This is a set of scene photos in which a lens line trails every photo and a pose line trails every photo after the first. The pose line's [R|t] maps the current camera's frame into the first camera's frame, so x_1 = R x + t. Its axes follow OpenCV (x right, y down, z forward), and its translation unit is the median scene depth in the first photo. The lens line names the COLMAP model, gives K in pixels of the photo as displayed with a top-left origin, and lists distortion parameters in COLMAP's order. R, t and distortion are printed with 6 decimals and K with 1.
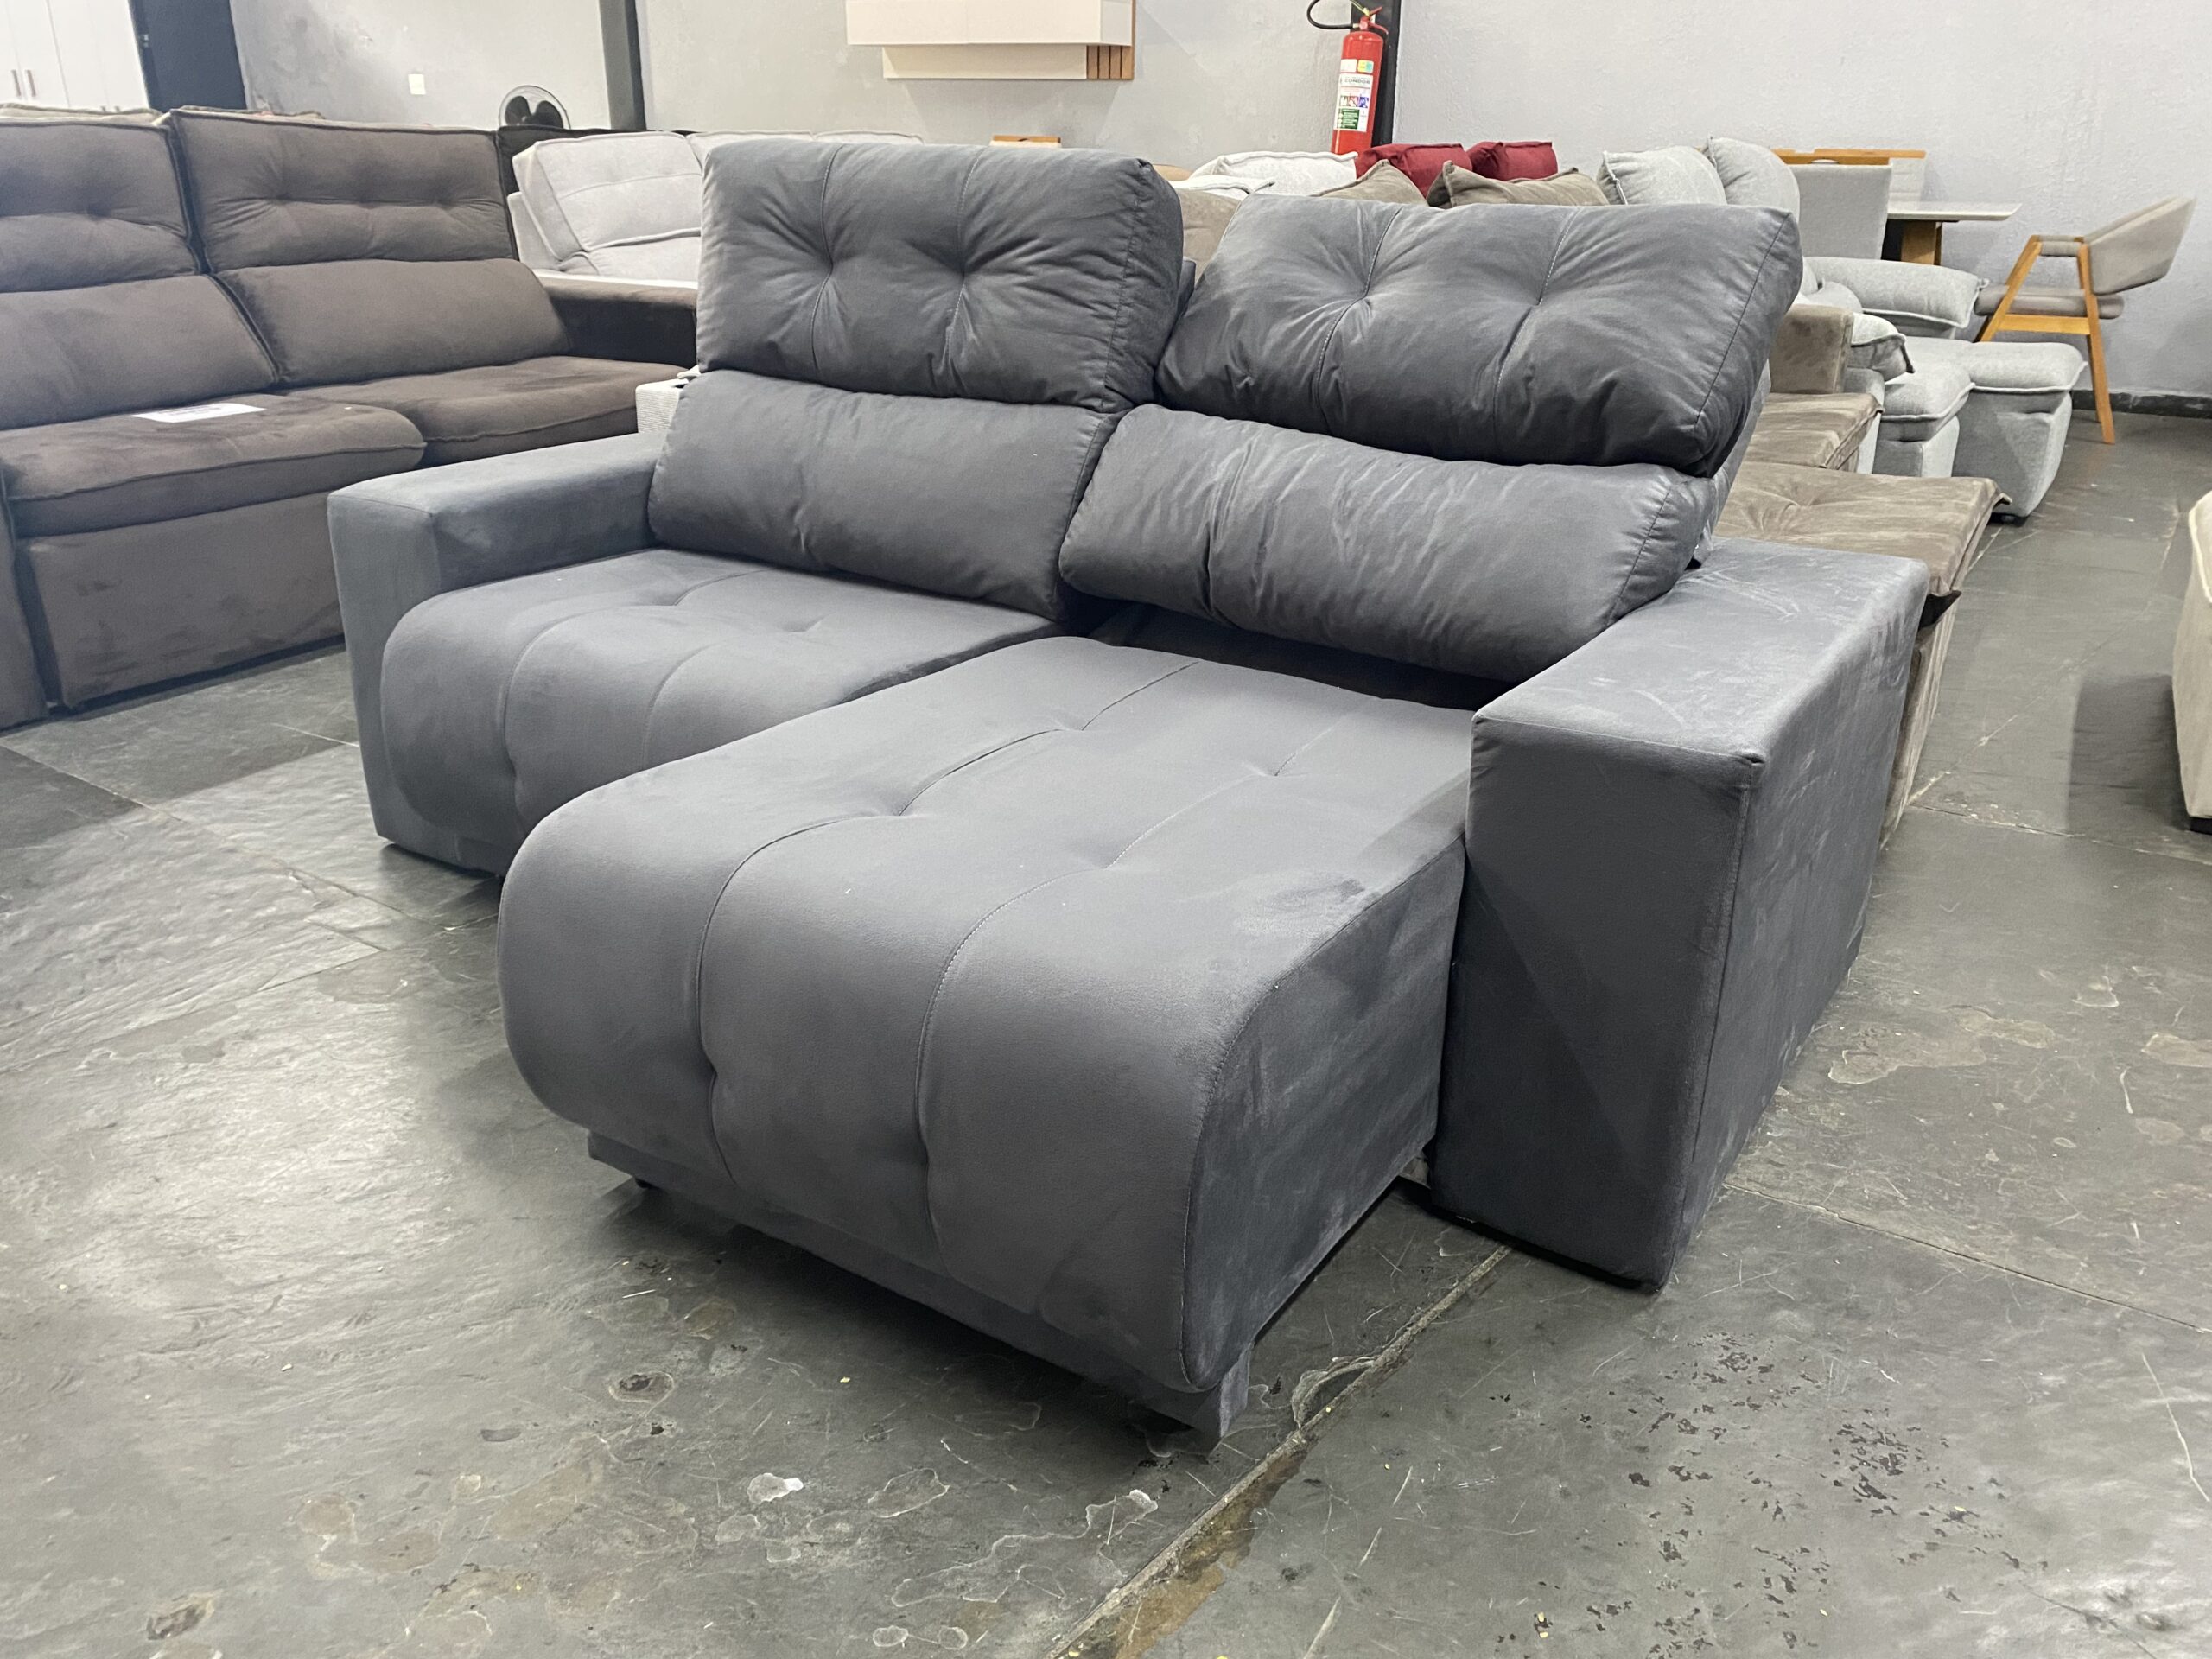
lens RADIAL K [[1683.5, 0, 1115.9], [0, 1683.5, 826.7], [0, 0, 1]] dist [0.032585, -0.022134]
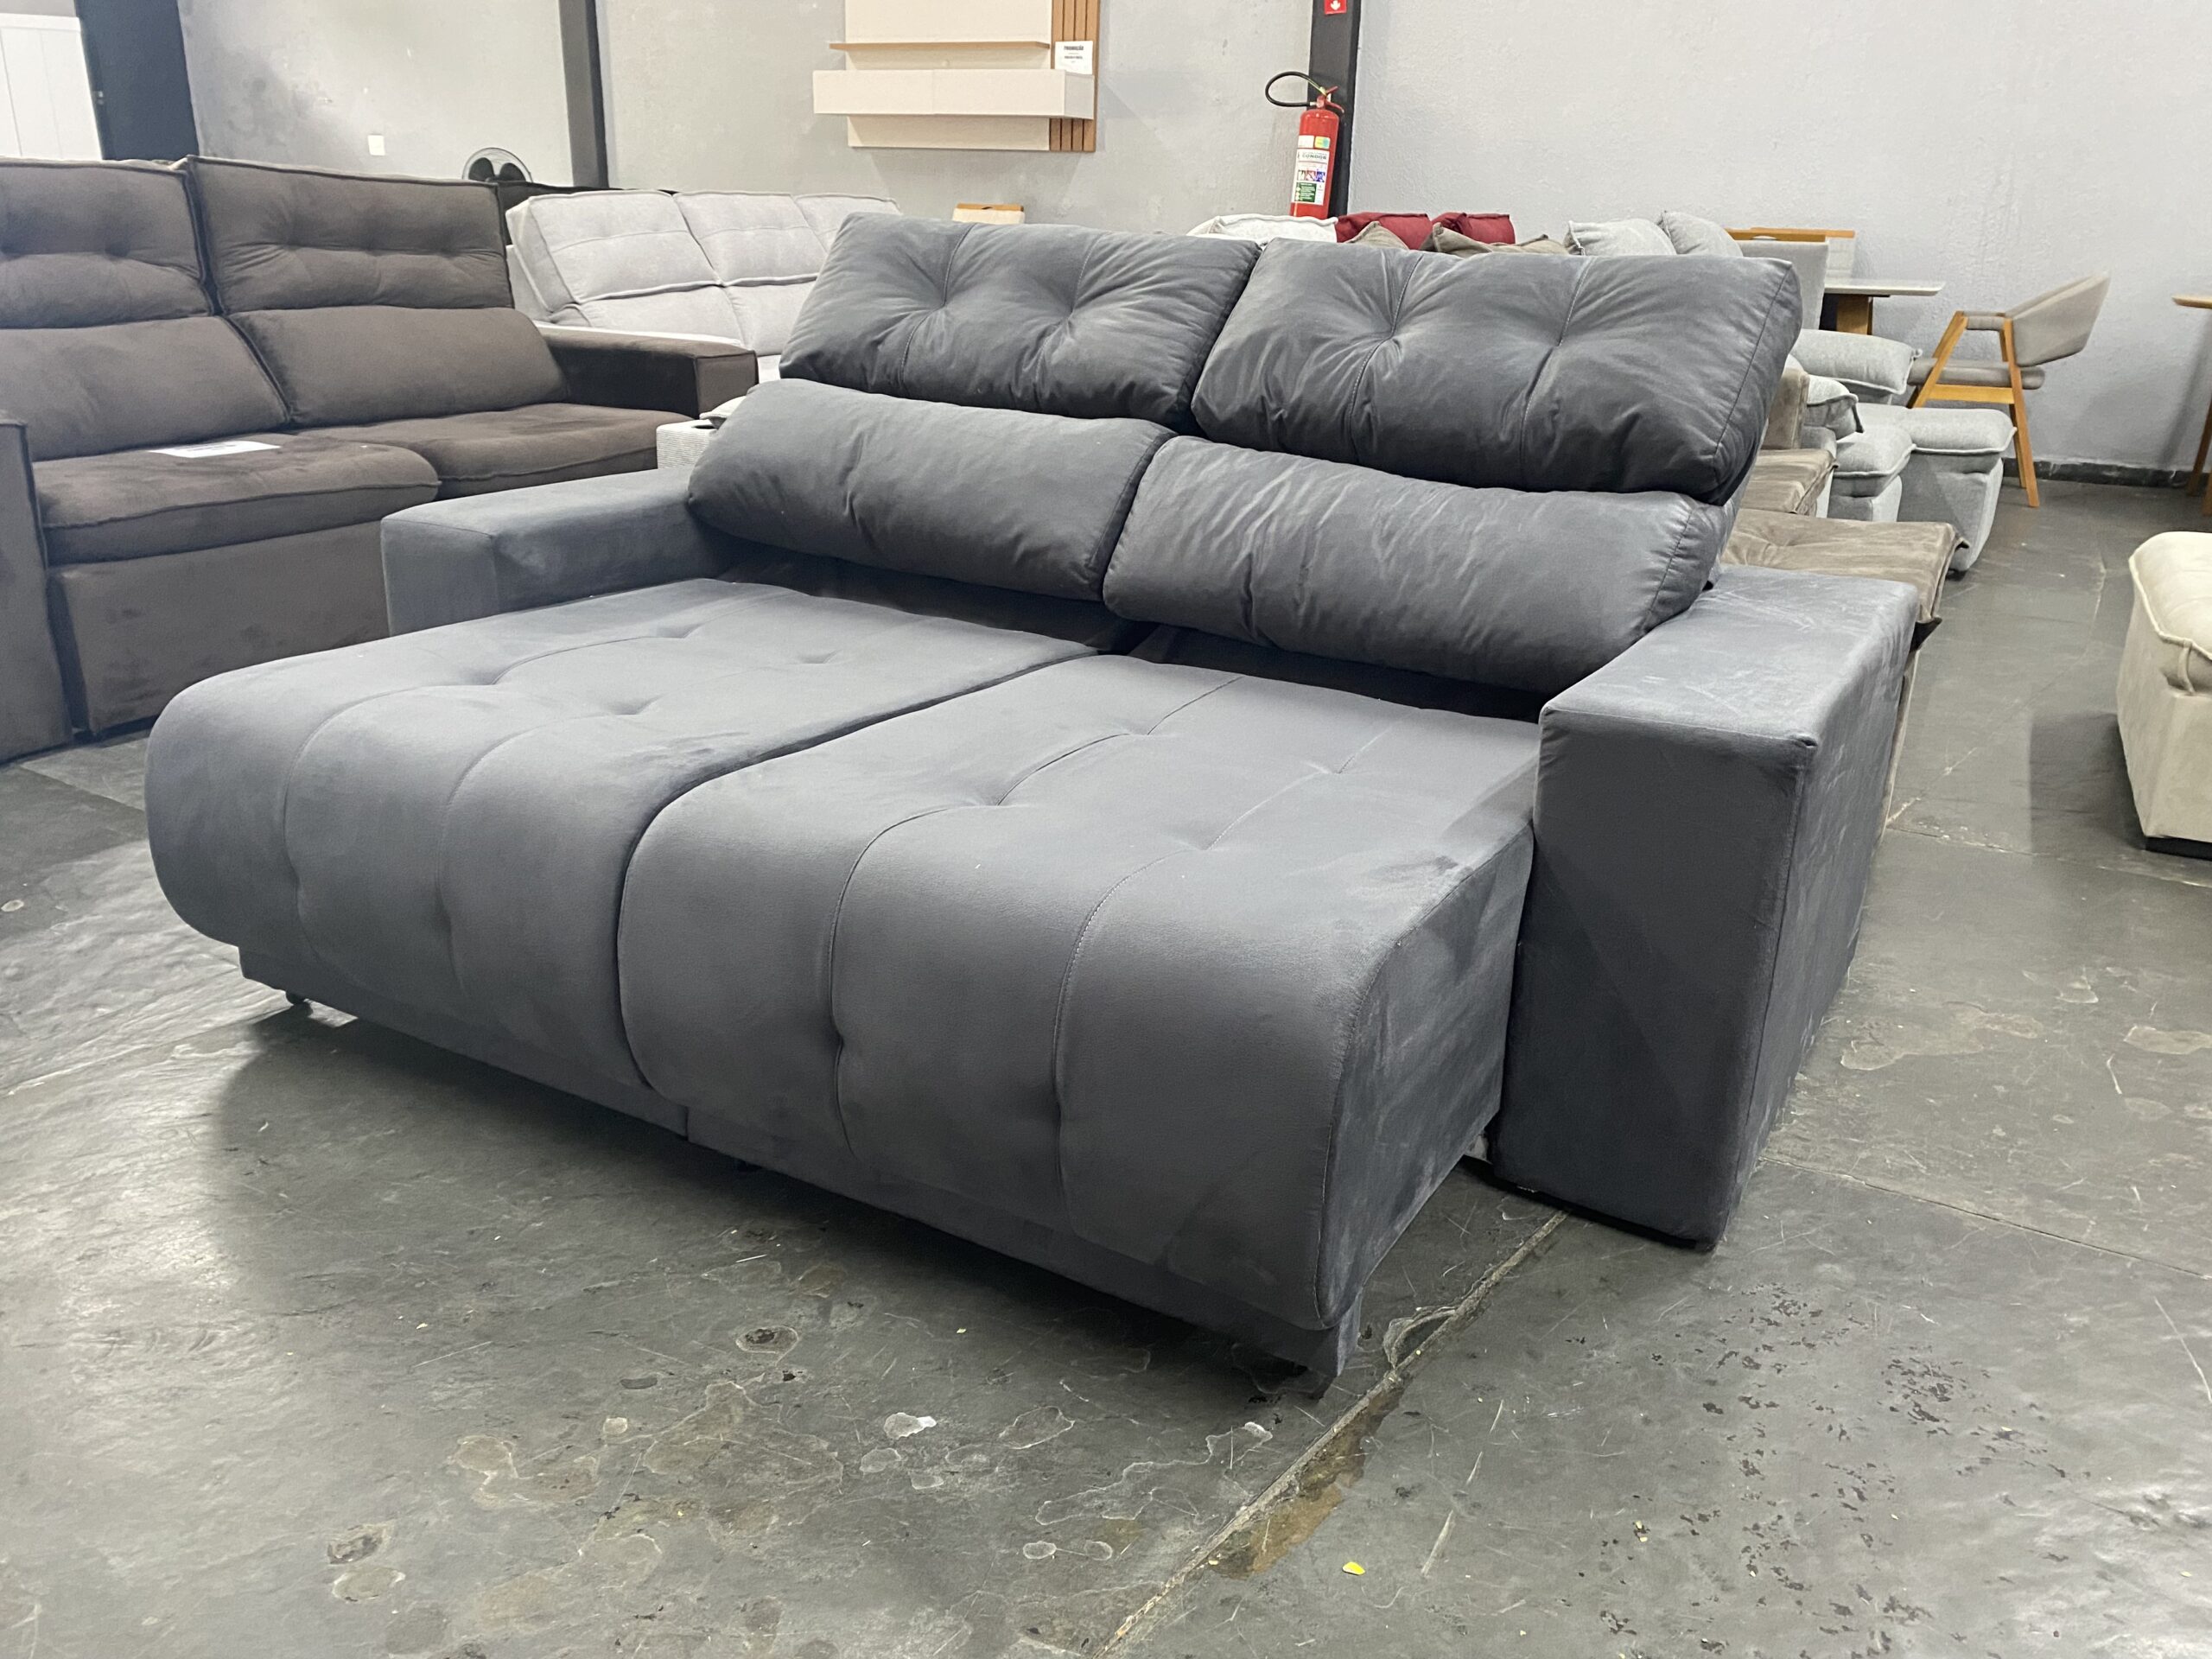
lens RADIAL K [[1683.5, 0, 1112.1], [0, 1683.5, 839.8], [0, 0, 1]] dist [0.032585, -0.022134]
pose [[0.999061, 0.000686, 0.043327, -0.076219], [0.000783, 0.999425, -0.033891, 0.038595], [-0.043325, 0.033893, 0.998486, -0.045020]]
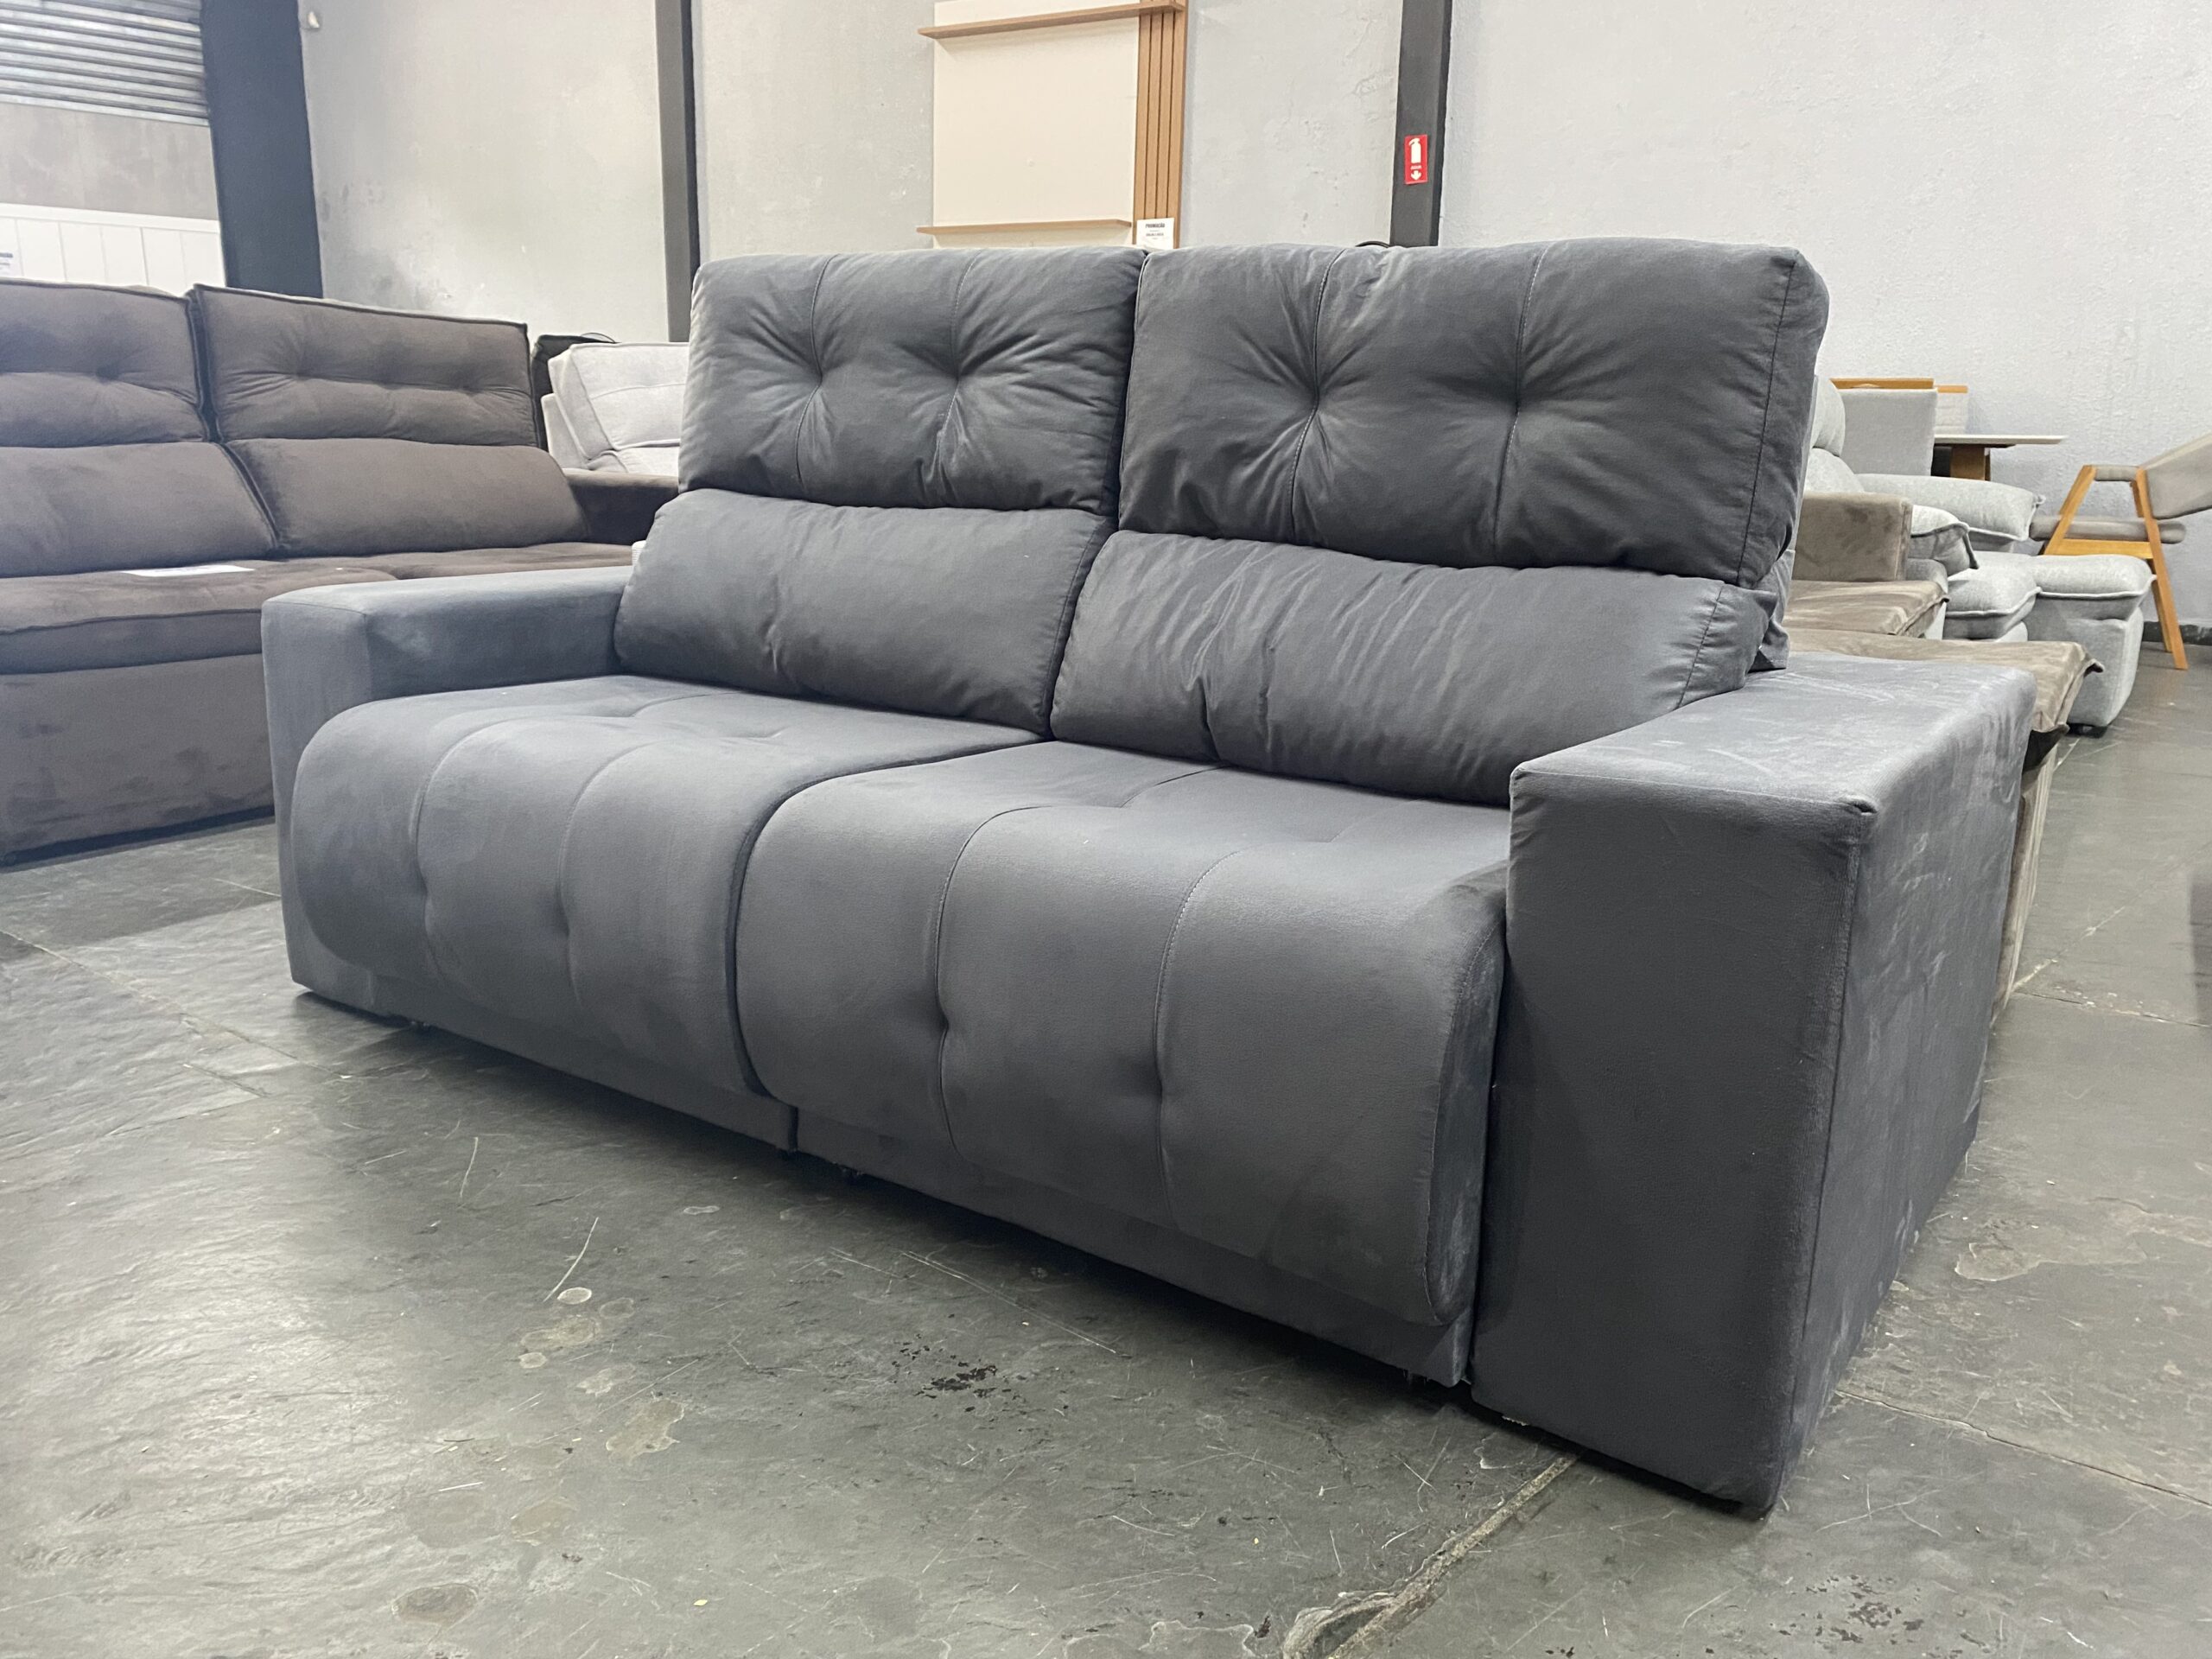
lens RADIAL K [[1683.5, 0, 1122.2], [0, 1683.5, 831.8], [0, 0, 1]] dist [0.032585, -0.022134]
pose [[0.999532, 0.017147, -0.025350, 0.030042], [-0.020893, 0.987572, -0.155772, 0.066563], [0.022364, 0.156228, 0.987468, 0.129324]]
